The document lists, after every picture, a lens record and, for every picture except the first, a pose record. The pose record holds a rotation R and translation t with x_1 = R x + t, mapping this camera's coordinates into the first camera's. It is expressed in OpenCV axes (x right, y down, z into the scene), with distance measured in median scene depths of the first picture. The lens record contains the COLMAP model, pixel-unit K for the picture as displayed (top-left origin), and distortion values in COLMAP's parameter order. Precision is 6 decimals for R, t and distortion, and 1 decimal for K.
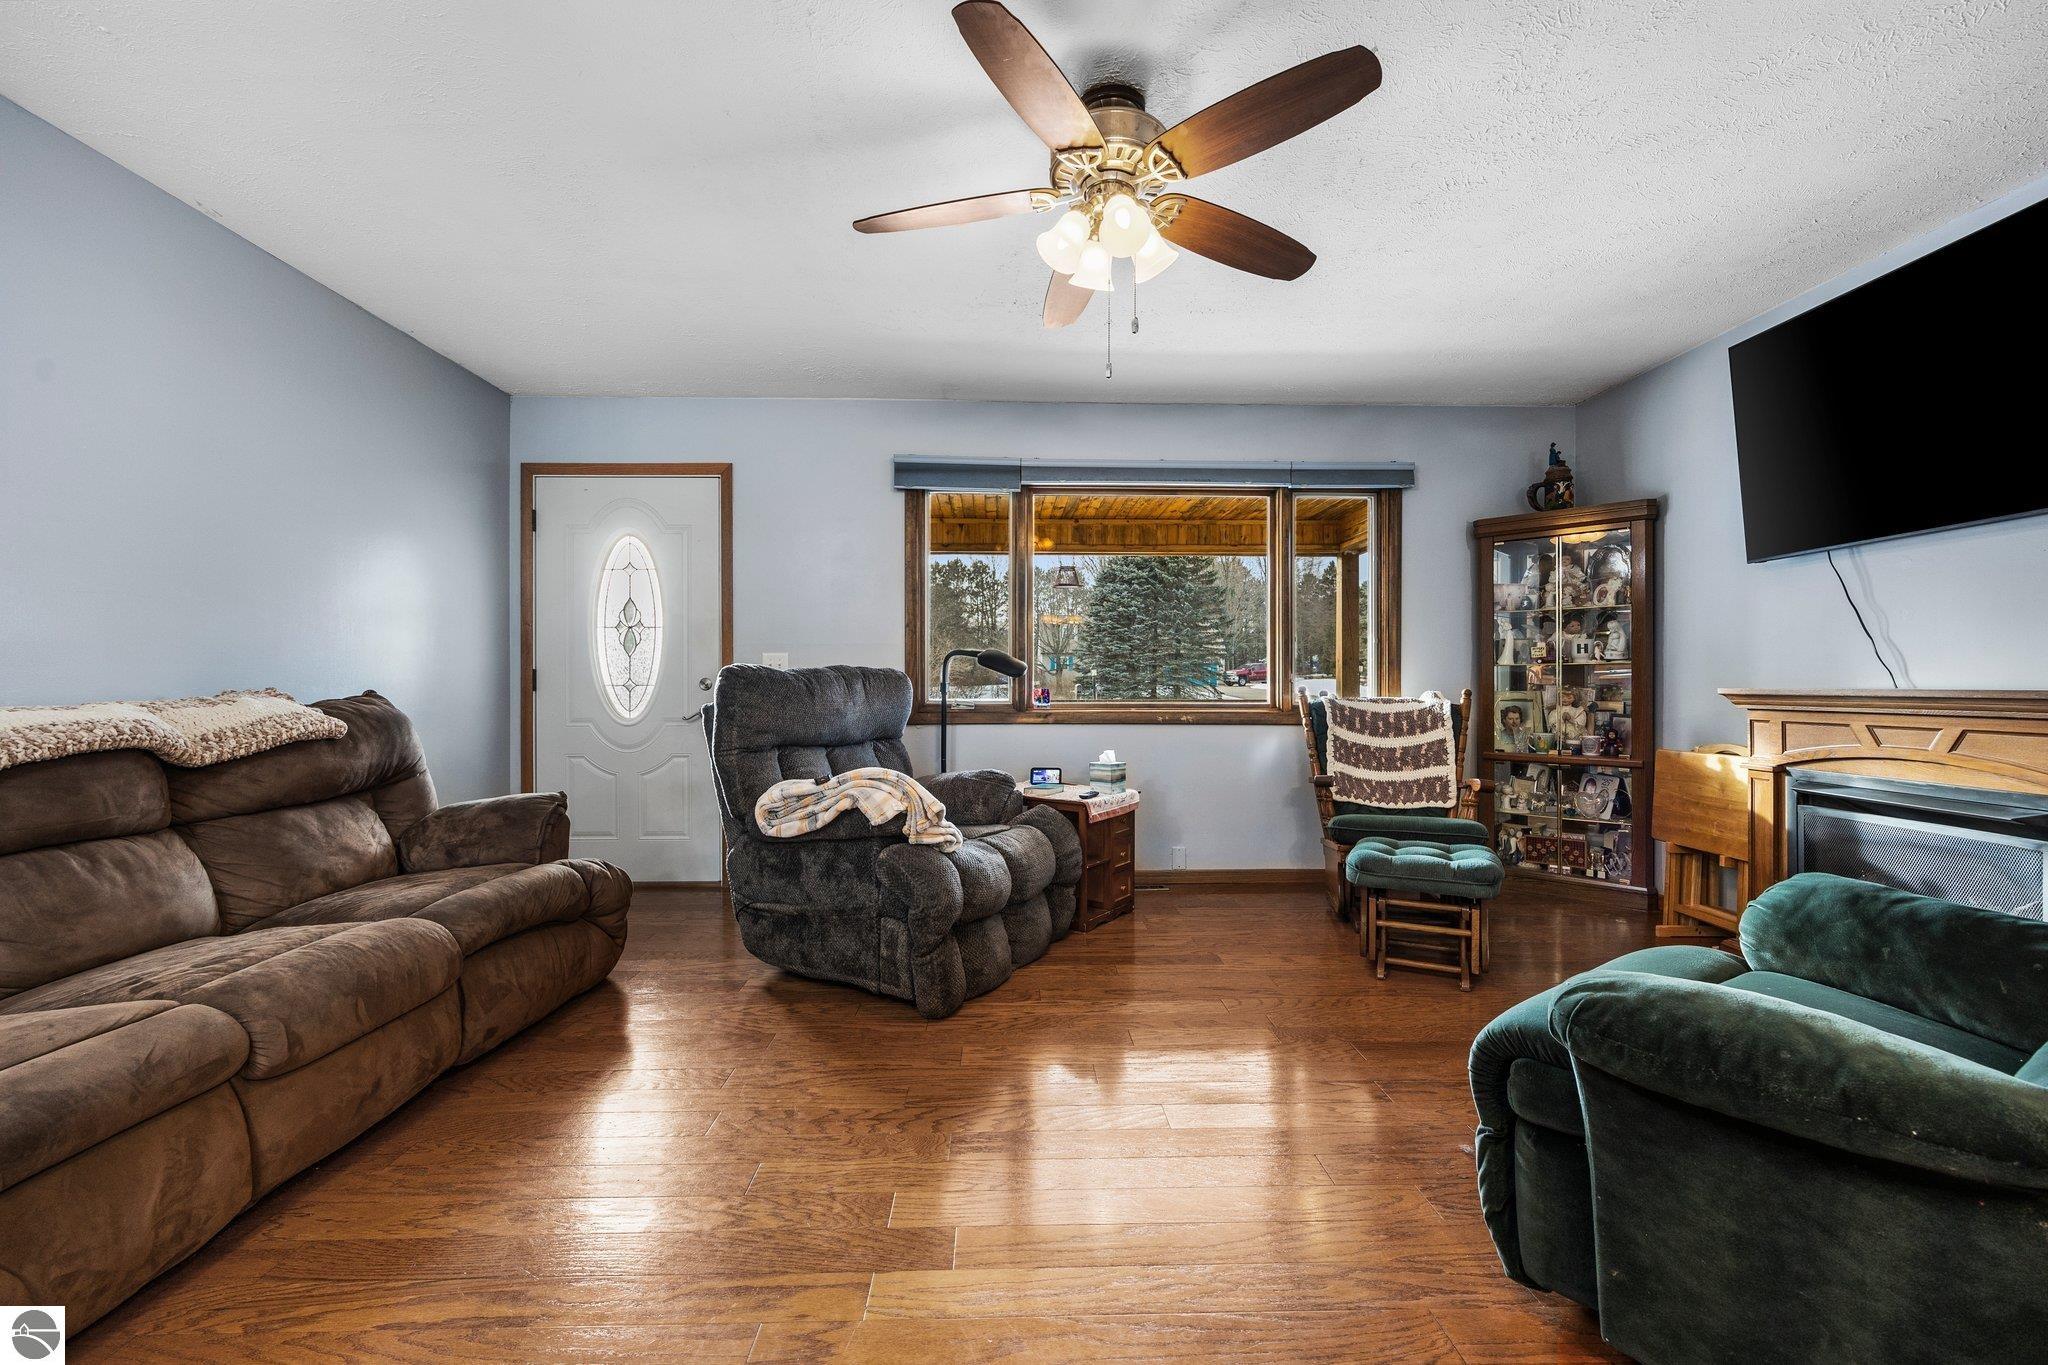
lens RADIAL K [[831.6, 0, 1024.0], [0, 831.6, 682.5], [0, 0, 1]] dist [0.000871, 0.000196]
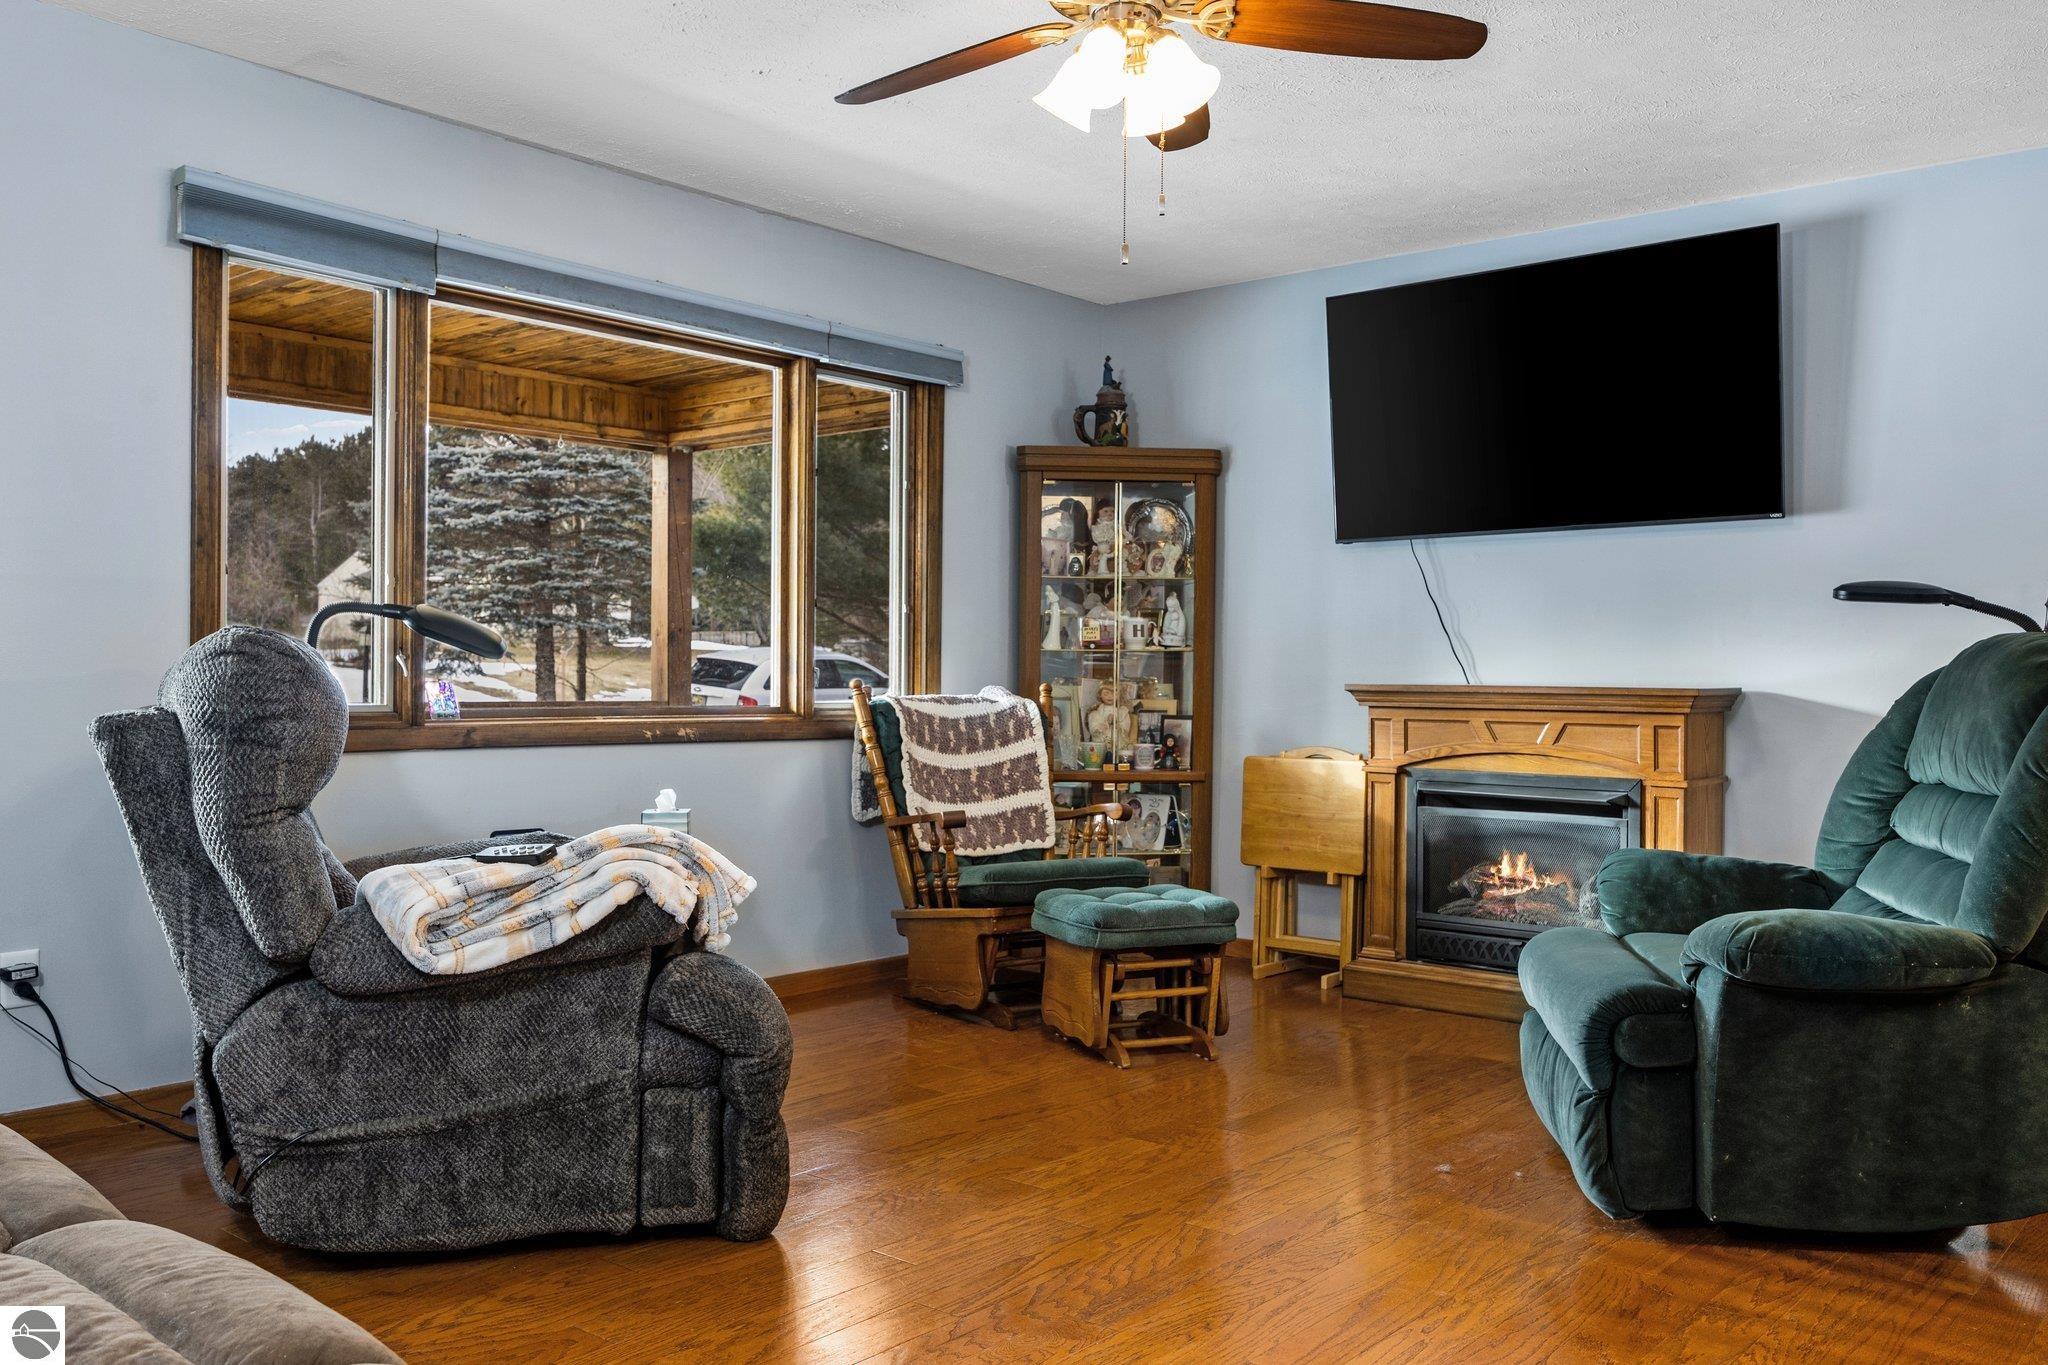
lens RADIAL K [[1691.3, 0, 1054.7], [0, 1691.3, 683.5], [0, 0, 1]] dist [-0.000205, 0.000732]
pose [[0.651997, 0.002570, 0.758217, -0.594887], [-0.010159, 0.999934, 0.005346, 0.000106], [-0.758154, -0.011188, 0.651980, 0.039700]]
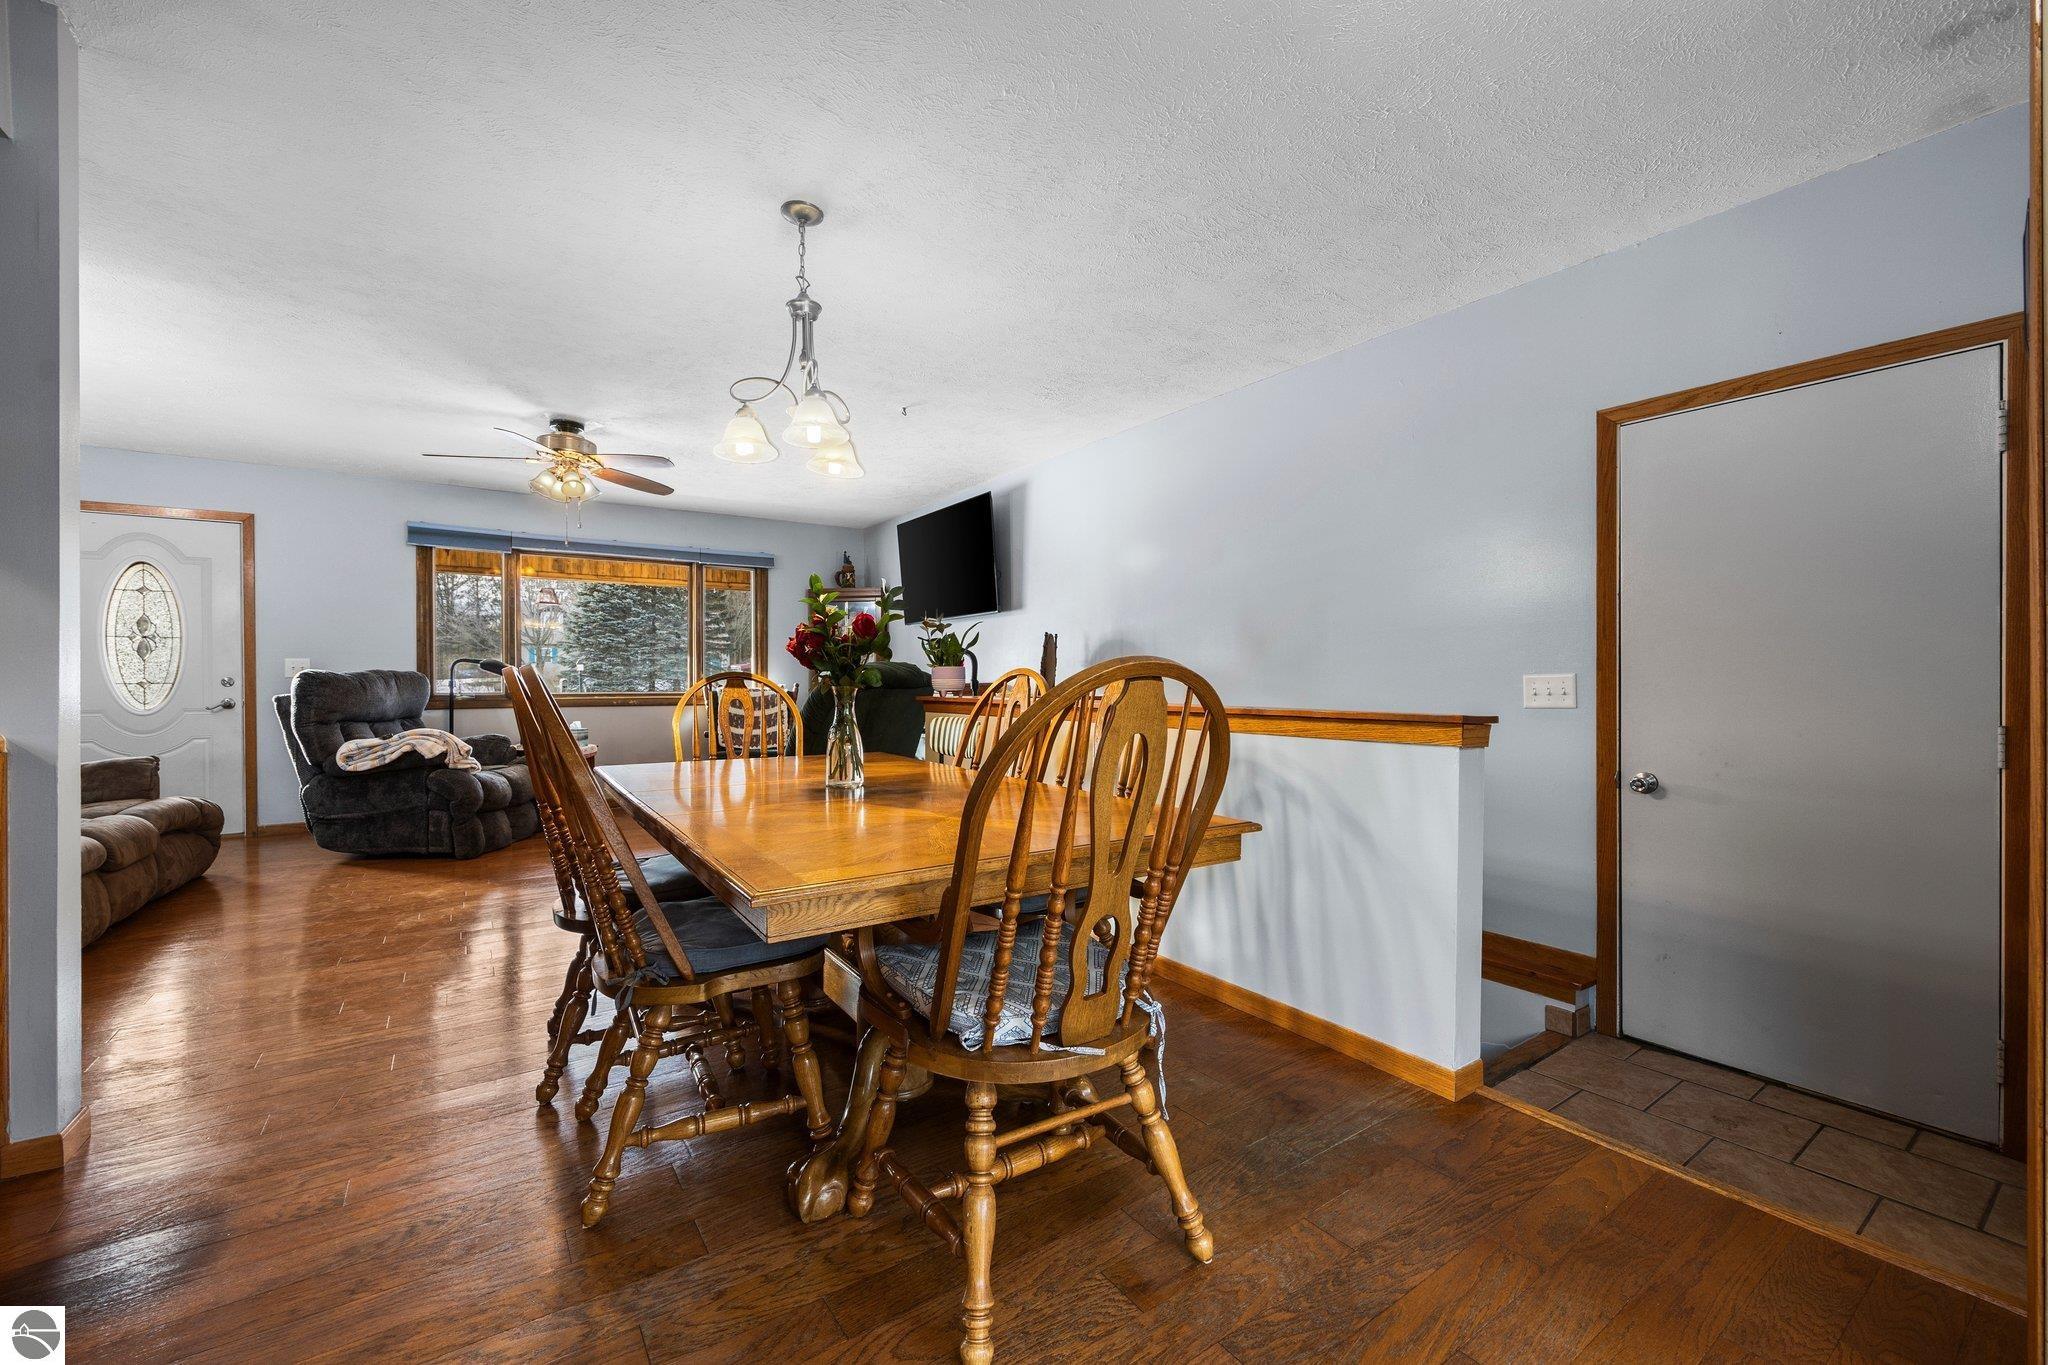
lens RADIAL K [[831.6, 0, 1024.0], [0, 831.6, 682.5], [0, 0, 1]] dist [0.000871, 0.000196]
pose [[0.842399, -0.005602, 0.538825, -0.038579], [0.001381, 0.999965, 0.008238, -0.007795], [-0.538852, -0.006196, 0.842377, -0.857423]]
